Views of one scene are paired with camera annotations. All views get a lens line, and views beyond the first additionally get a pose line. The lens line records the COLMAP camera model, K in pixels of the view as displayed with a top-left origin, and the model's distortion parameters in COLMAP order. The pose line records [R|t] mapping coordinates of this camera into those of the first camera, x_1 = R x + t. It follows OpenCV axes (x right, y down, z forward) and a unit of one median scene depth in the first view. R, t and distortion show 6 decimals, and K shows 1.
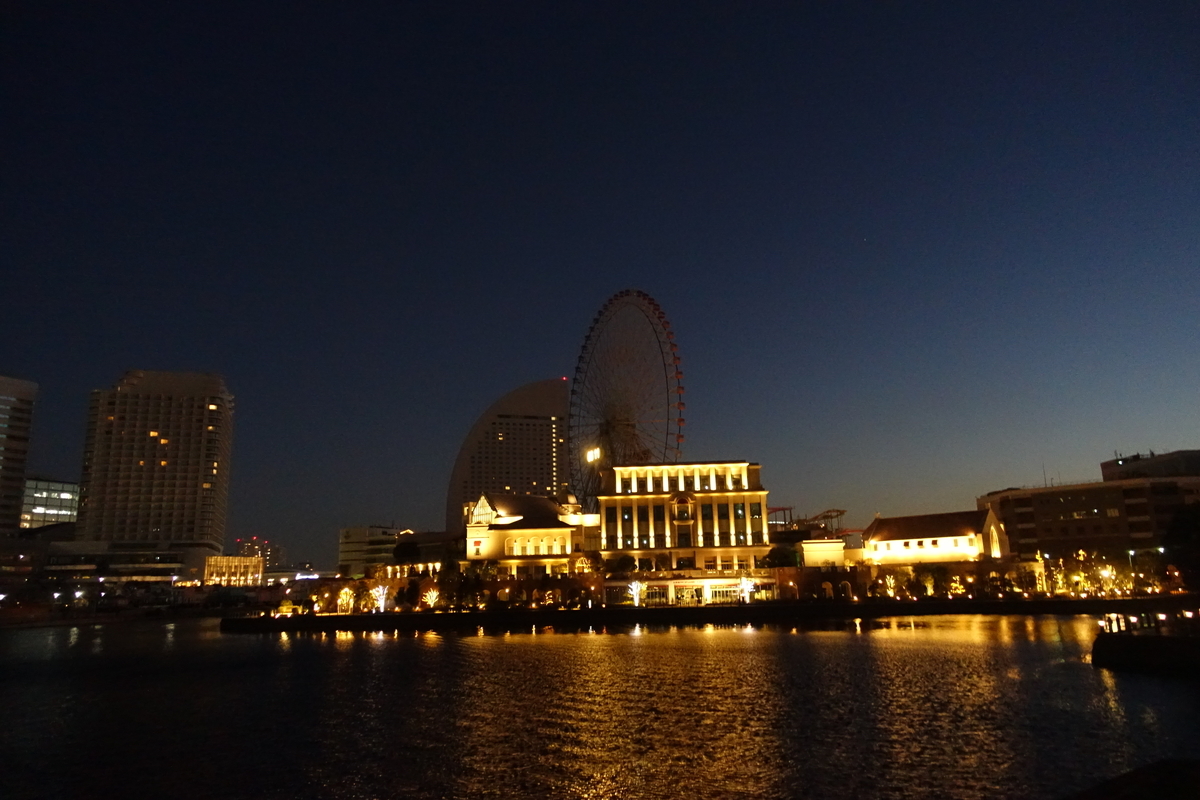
lens RADIAL K [[851.6, 0, 600.3], [0, 851.6, 350.8], [0, 0, 1]] dist [0.007262, 0.004189]
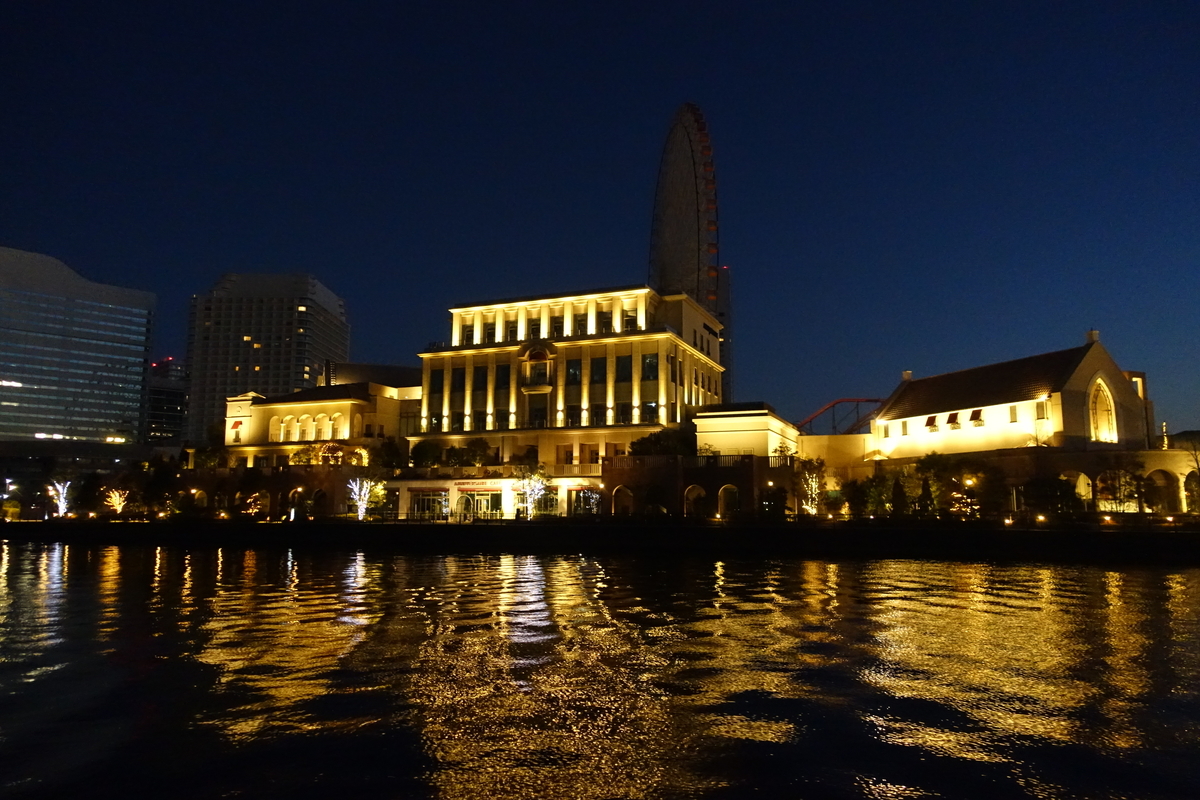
lens RADIAL K [[850.8, 0, 600.0], [0, 850.8, 400.0], [0, 0, 1]] dist [0.030227, 0.001600]
pose [[0.951858, -0.016016, -0.306121, 0.323225], [0.060406, 0.988853, 0.136092, 0.128134], [0.300529, -0.148031, 0.942215, 0.440843]]
